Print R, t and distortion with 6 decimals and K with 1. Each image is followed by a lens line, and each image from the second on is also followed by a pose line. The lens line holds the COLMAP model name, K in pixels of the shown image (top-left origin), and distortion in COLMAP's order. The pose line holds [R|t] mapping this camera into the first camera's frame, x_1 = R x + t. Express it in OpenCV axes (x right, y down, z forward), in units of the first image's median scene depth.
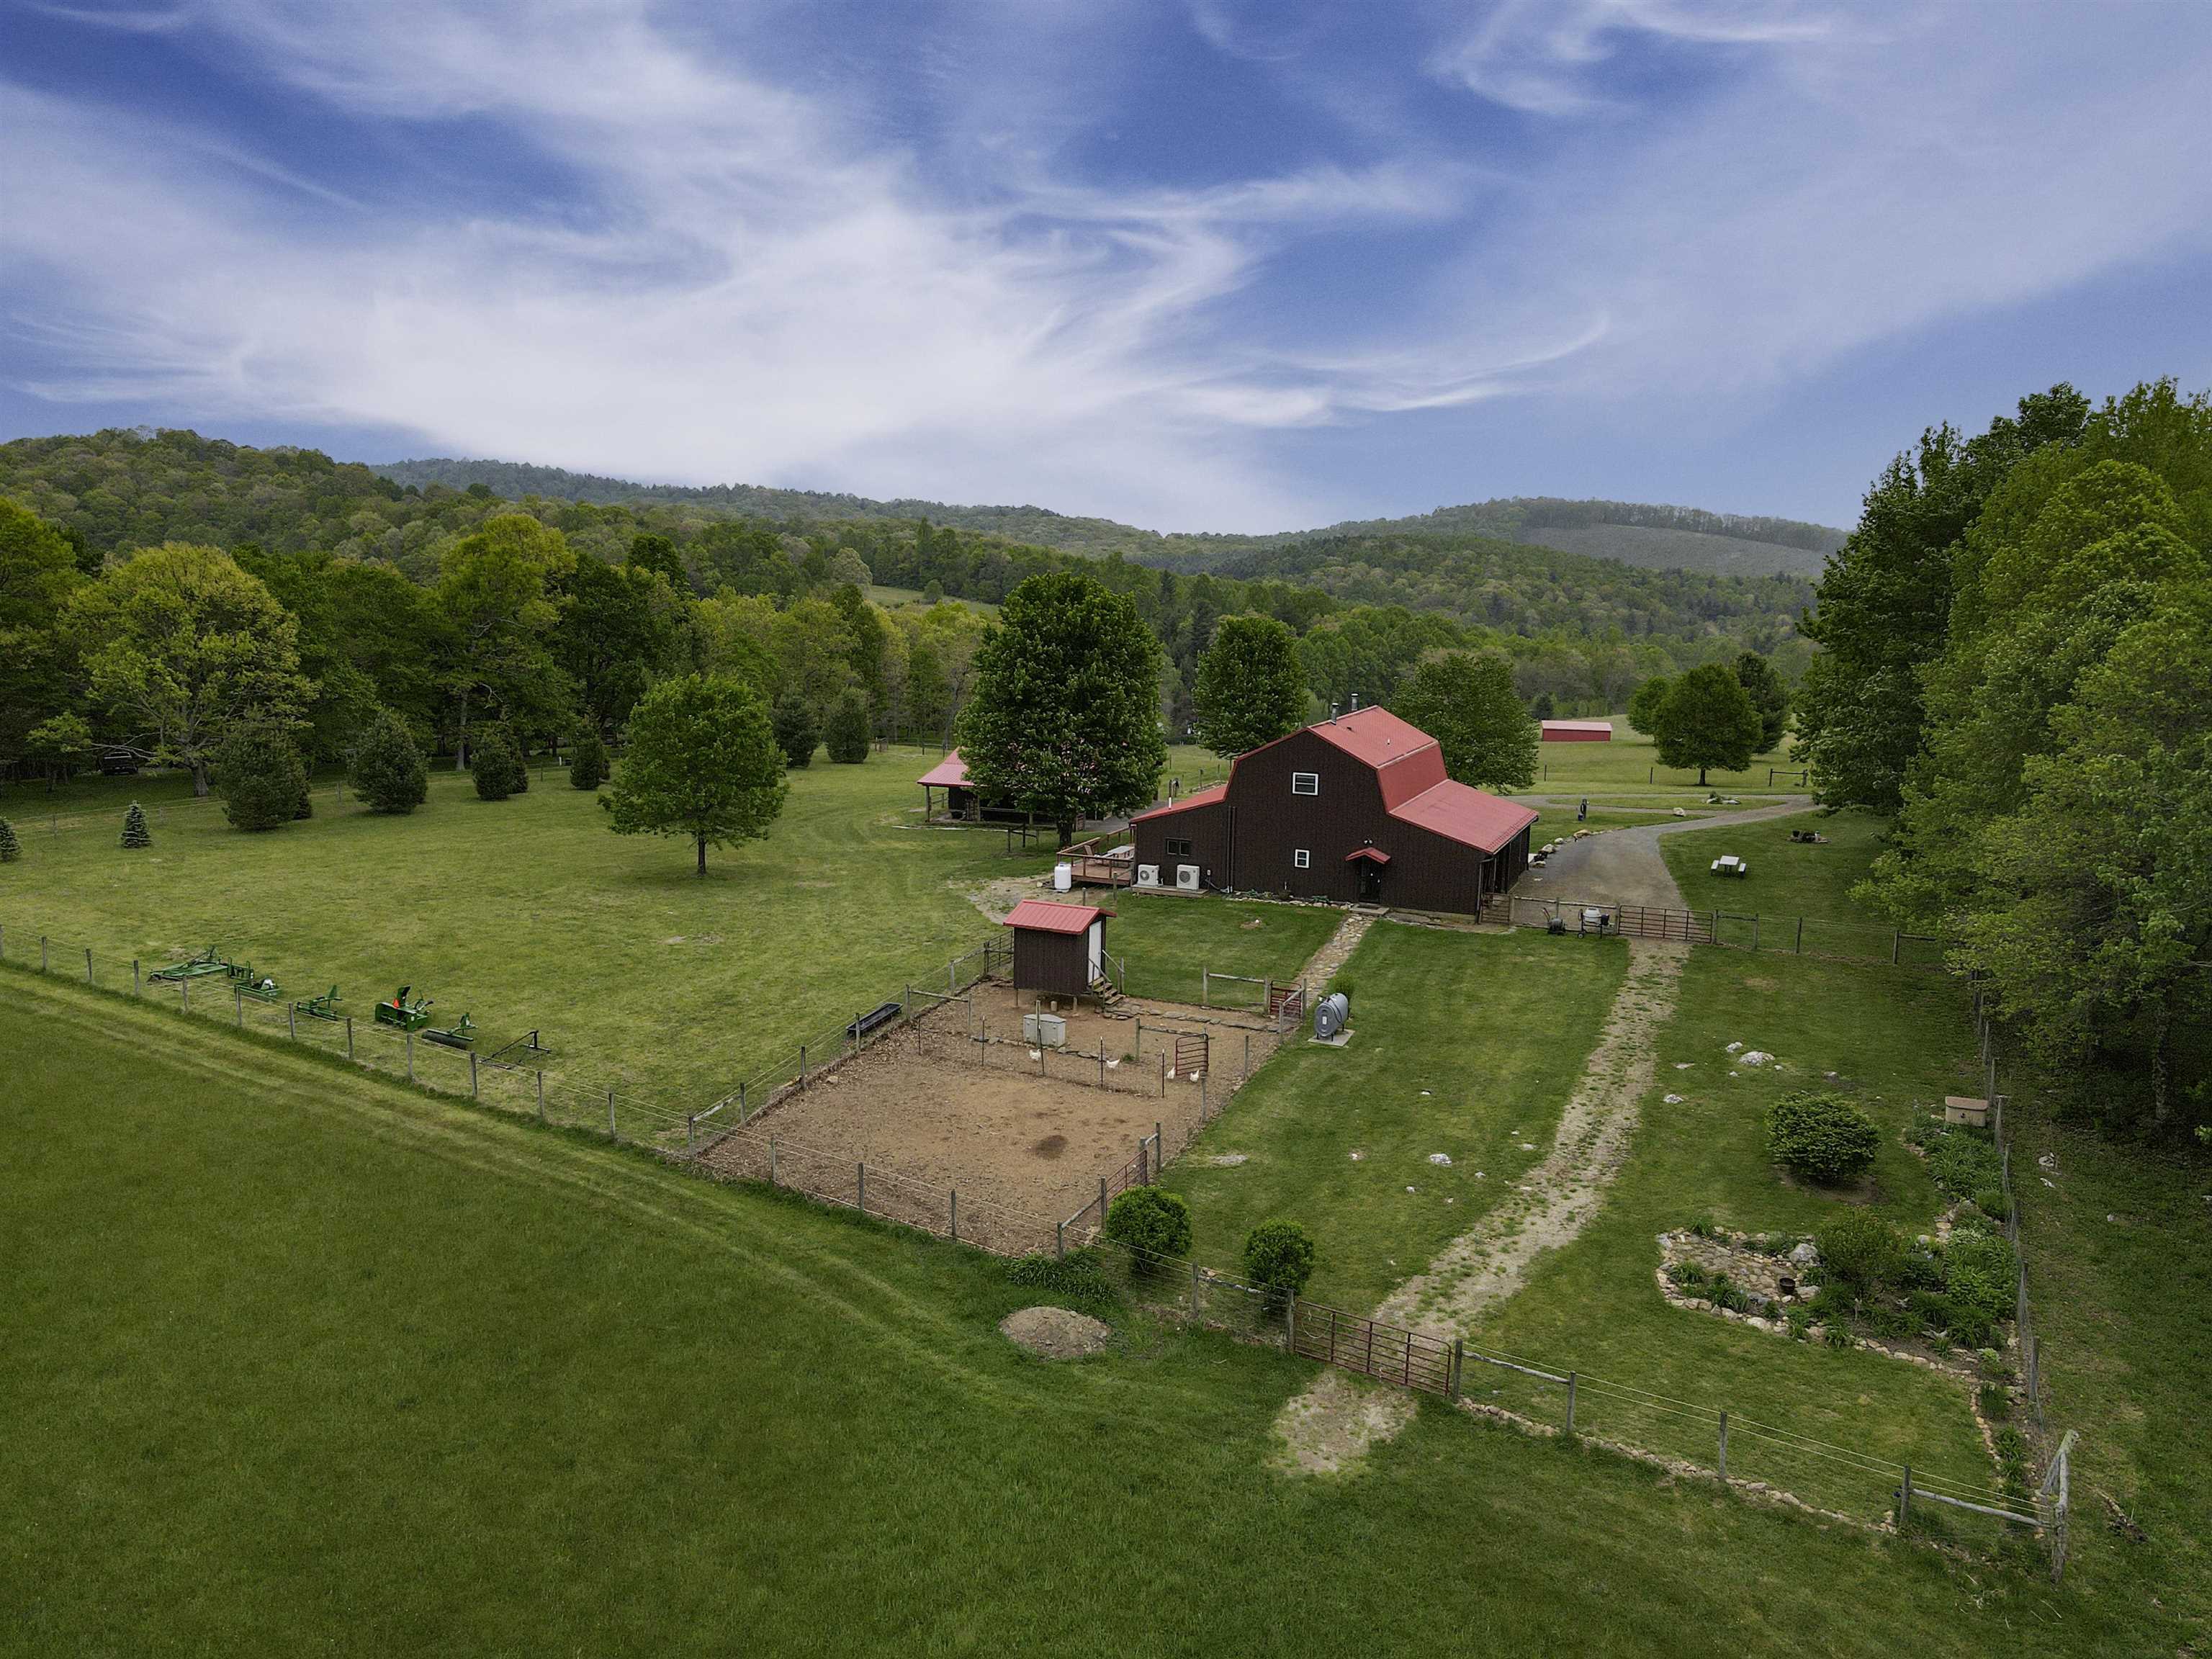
lens RADIAL K [[1613.0, 0, 1112.7], [0, 1613.0, 814.7], [0, 0, 1]] dist [0.013501, 0.010377]
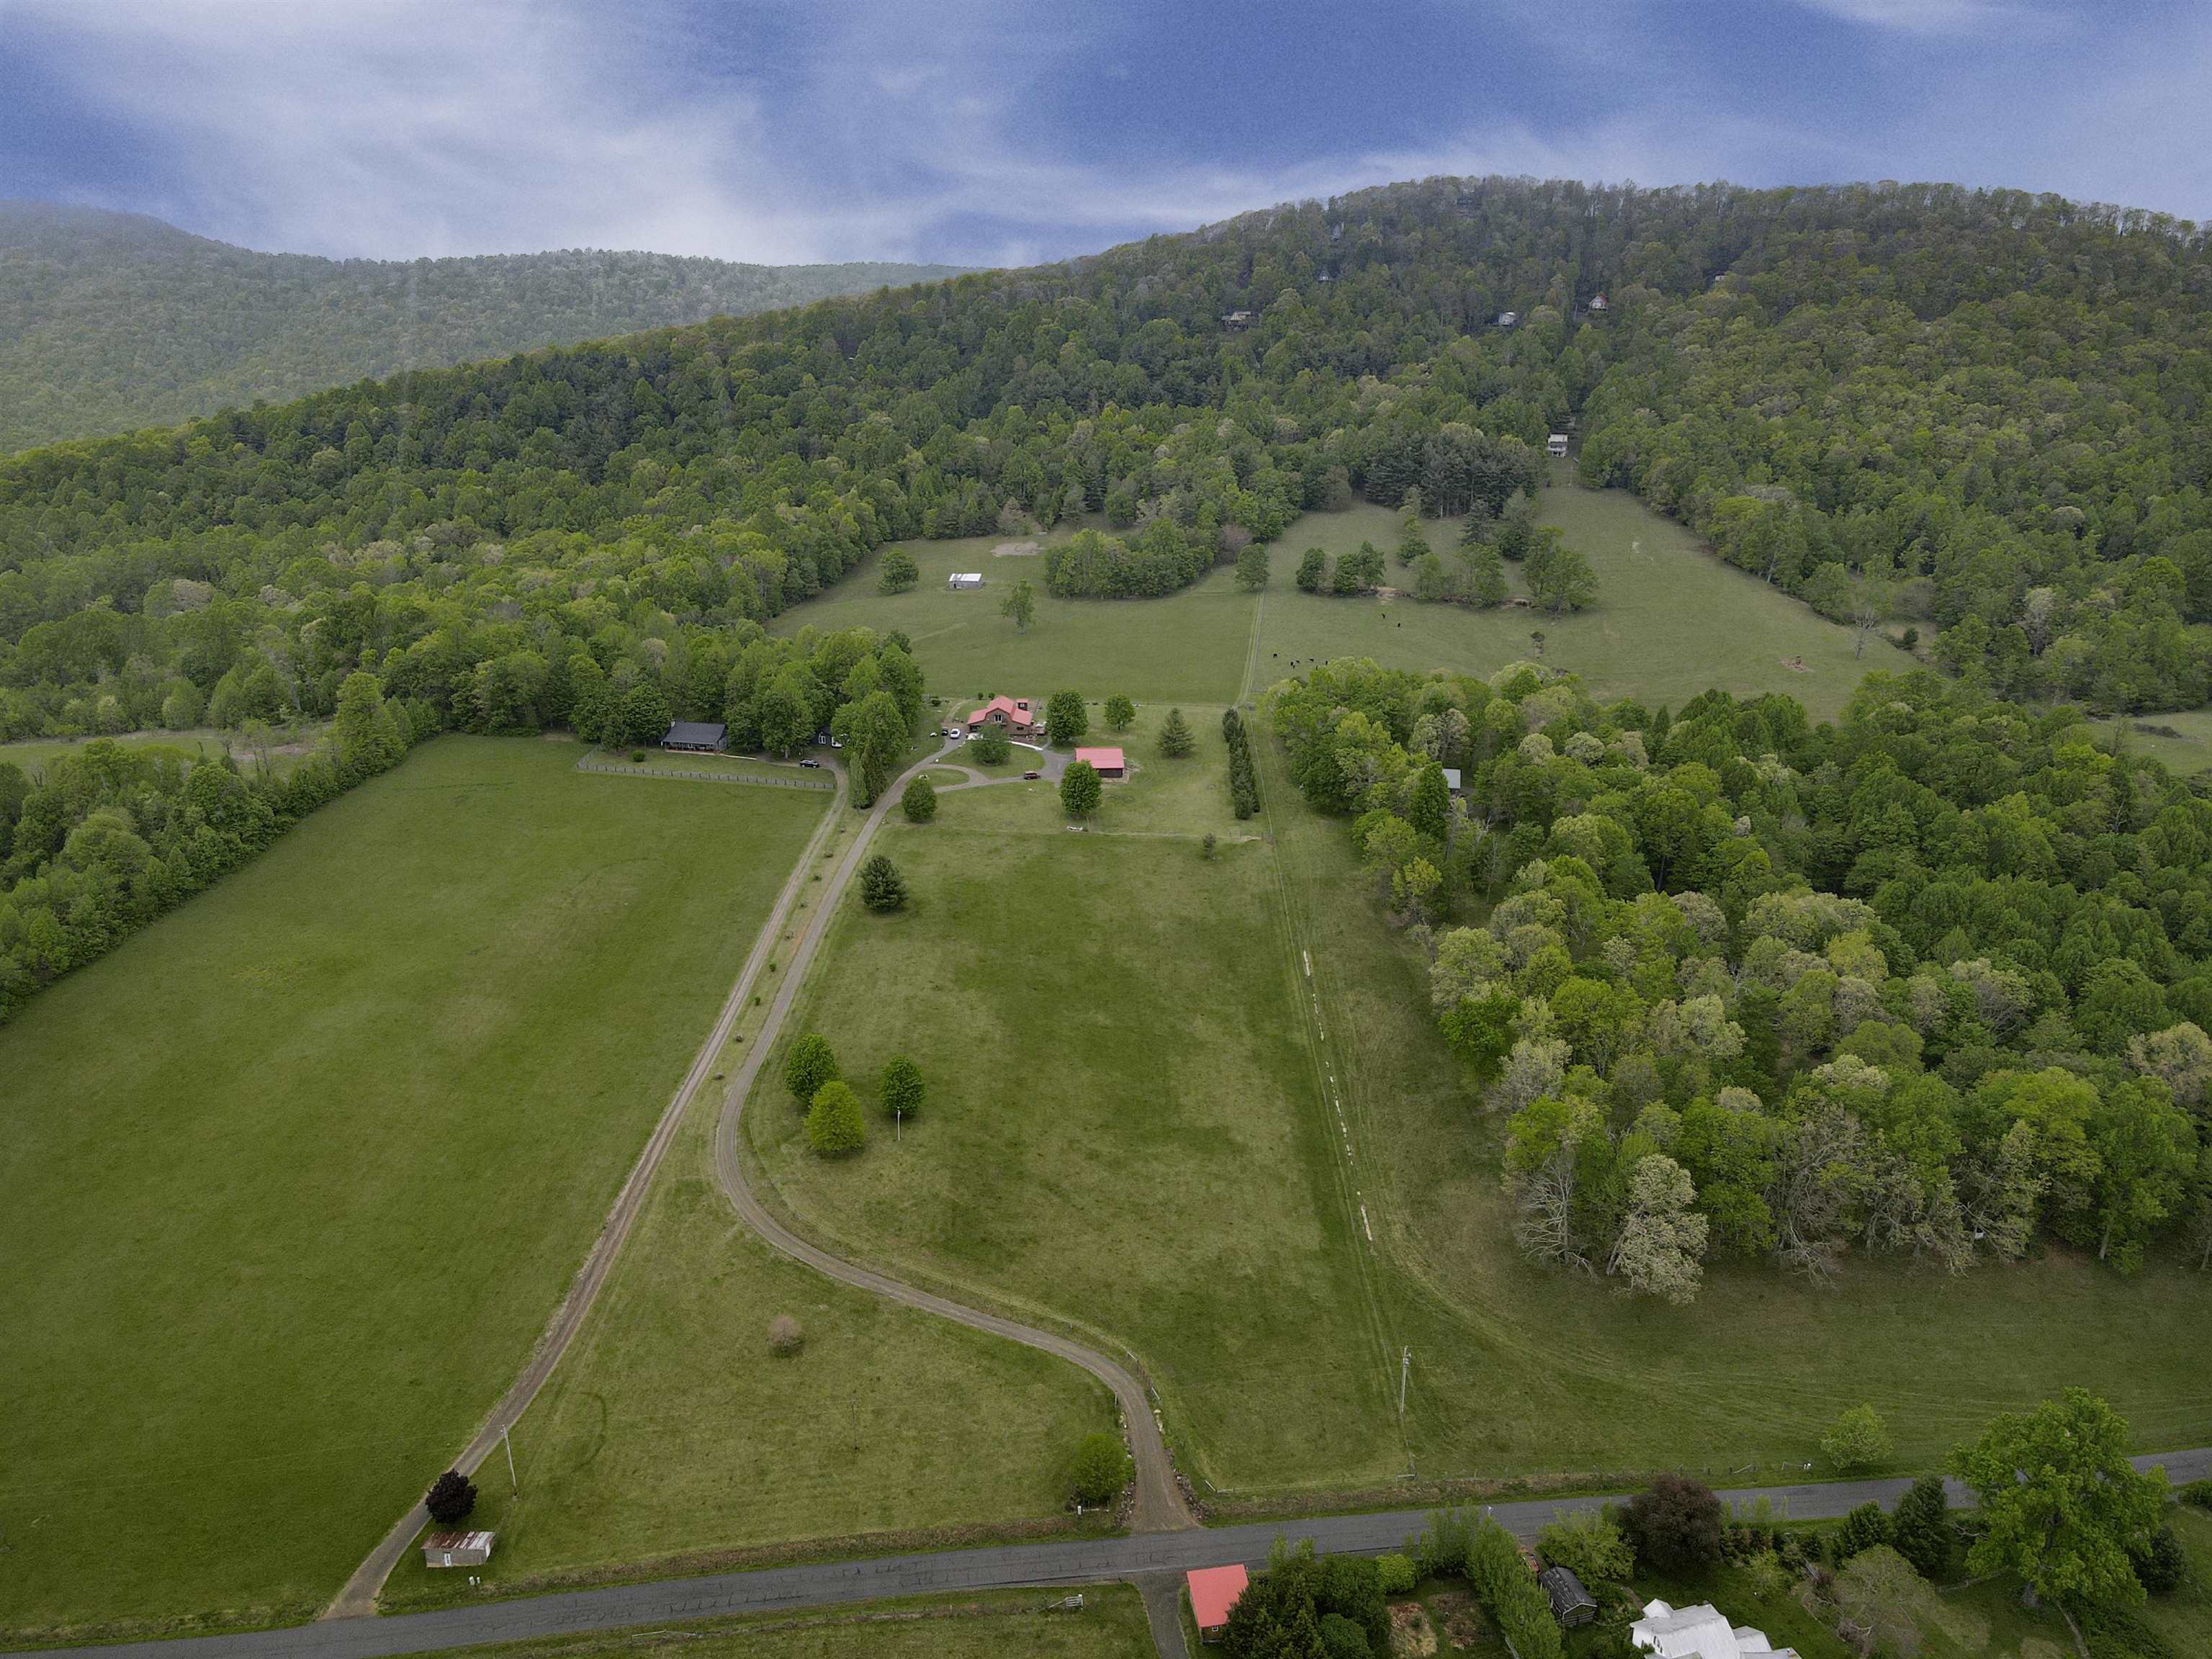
lens RADIAL K [[1613.0, 0, 1099.9], [0, 1613.0, 820.5], [0, 0, 1]] dist [0.013501, 0.010377]
pose [[-0.931291, 0.097968, -0.350854, 0.277739], [-0.079469, 0.885319, 0.458144, -0.348311], [0.355501, 0.454547, -0.816704, 0.893671]]
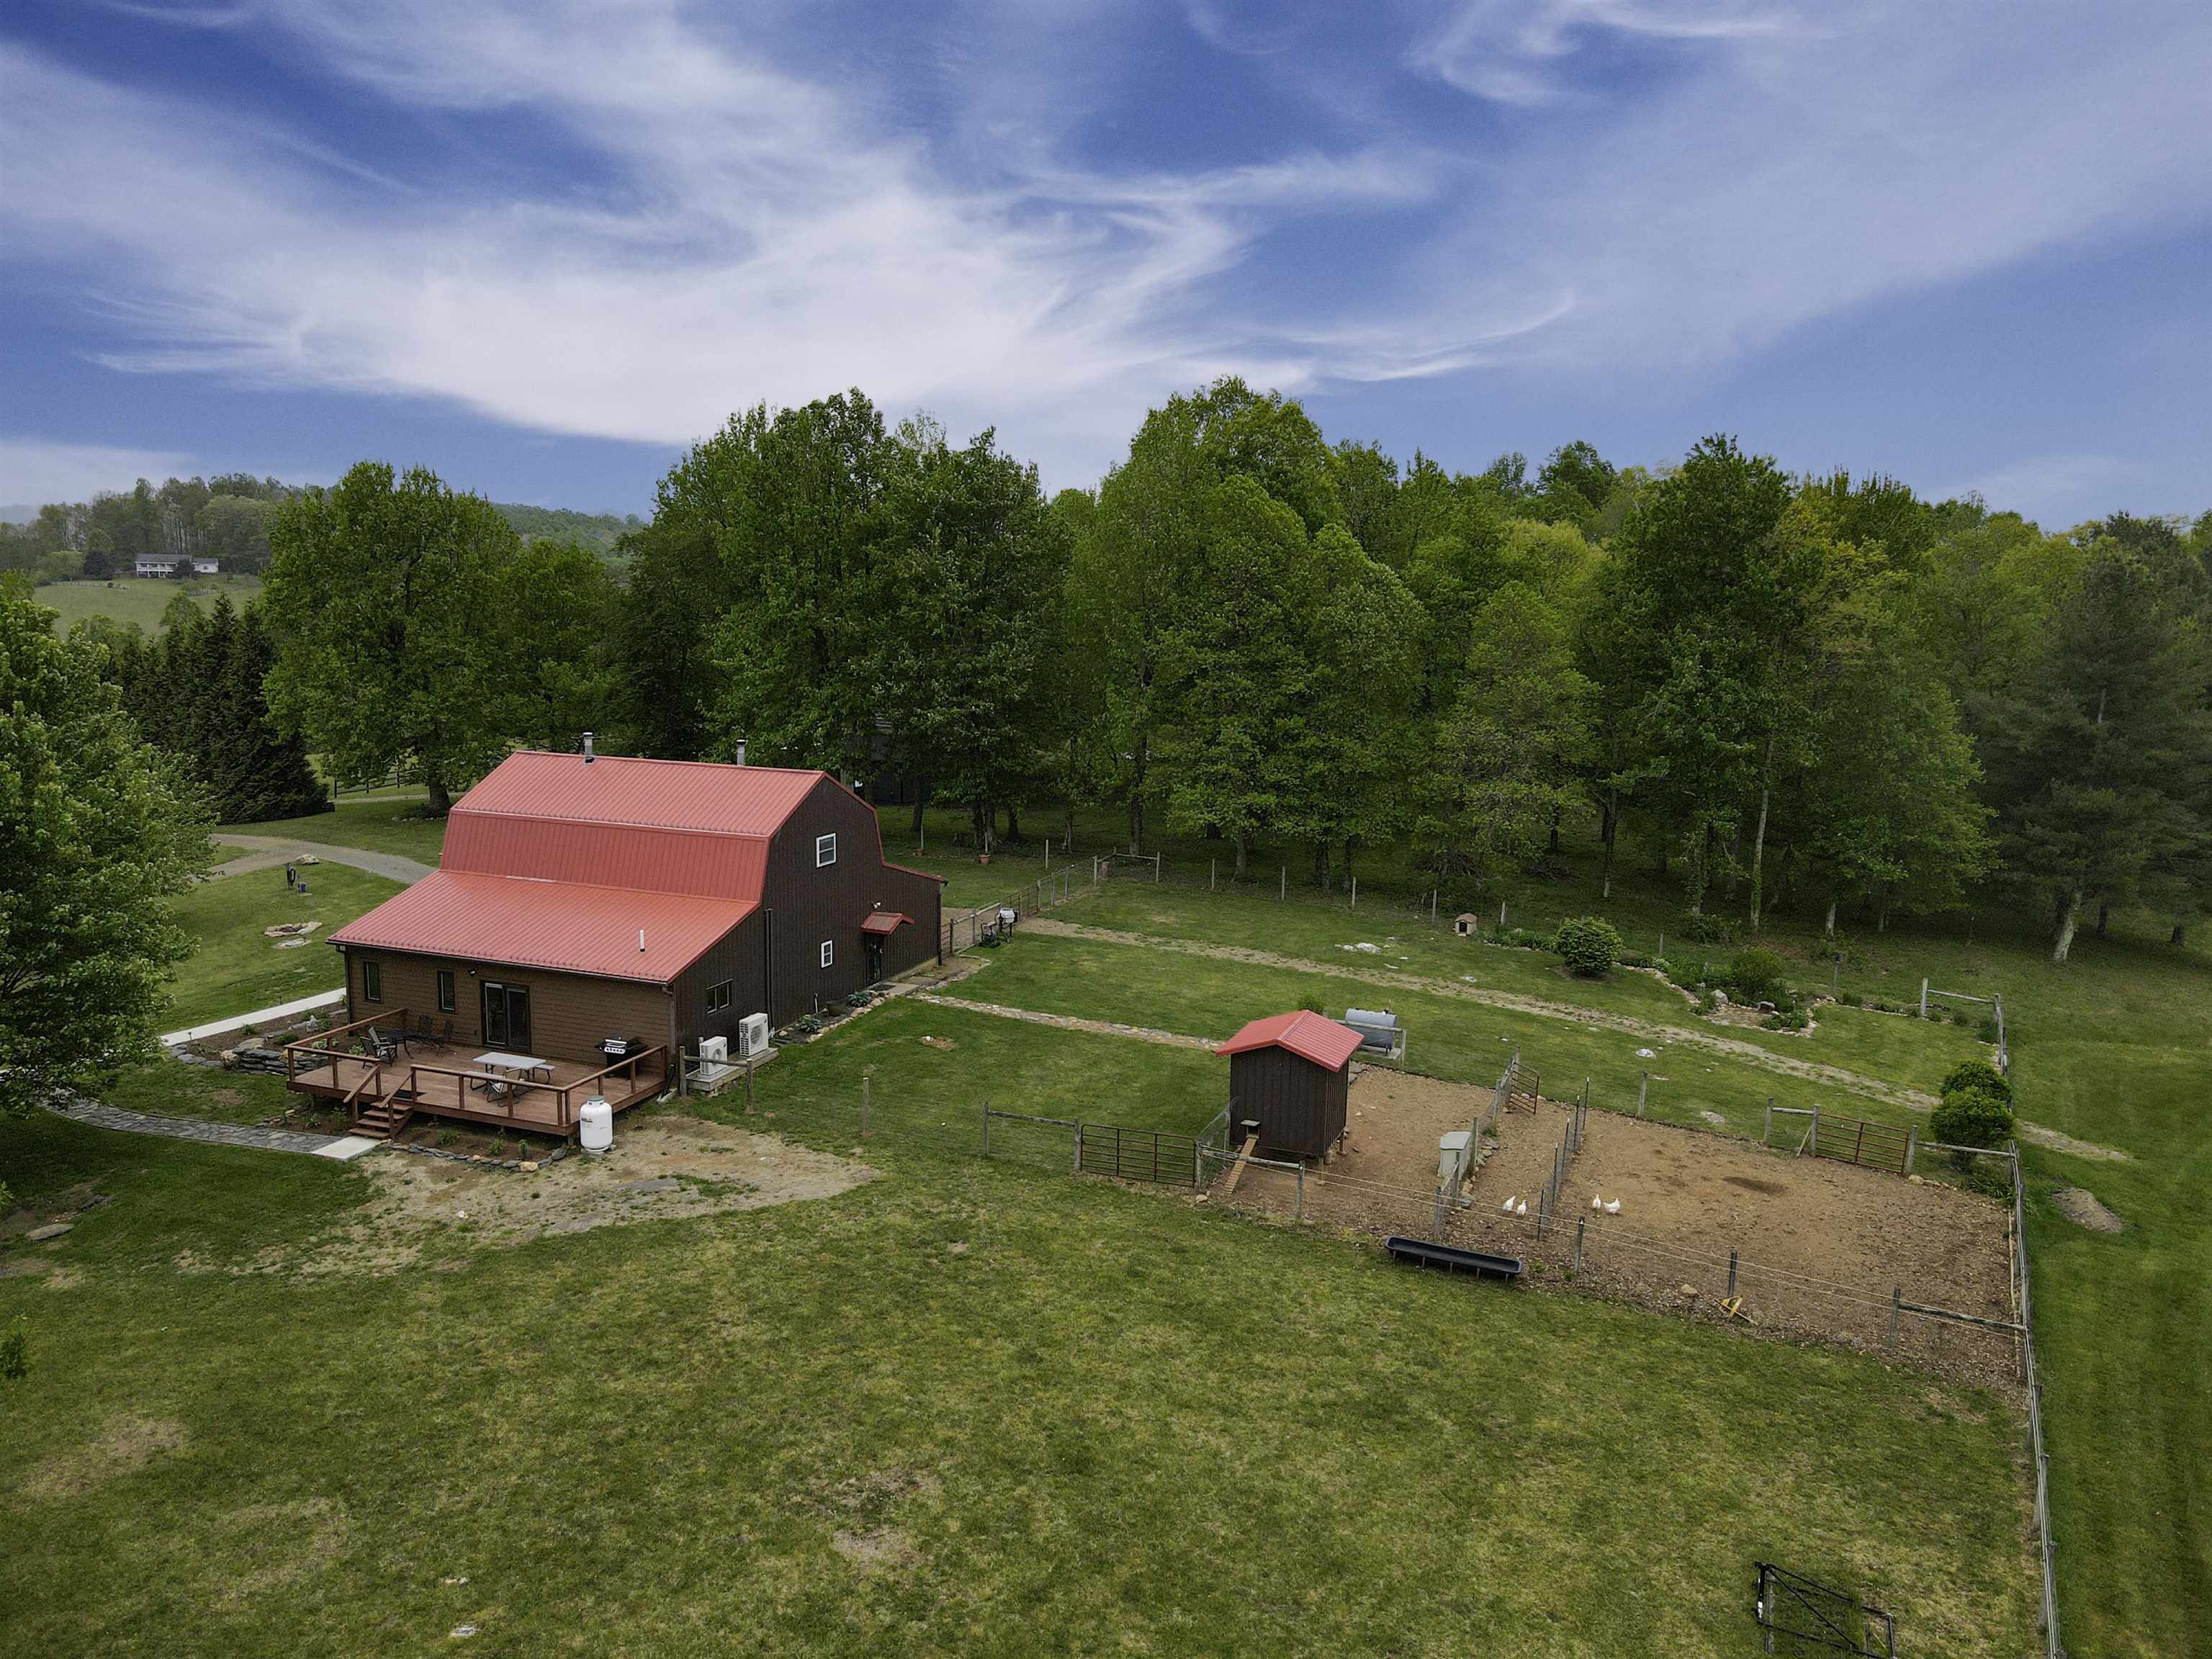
lens RADIAL K [[1613.0, 0, 1099.9], [0, 1613.0, 843.0], [0, 0, 1]] dist [0.013501, 0.010377]
pose [[-0.044118, -0.178154, 0.983013, -0.082012], [0.140852, 0.973033, 0.182667, -0.018861], [-0.989047, 0.146518, -0.017835, 0.124480]]
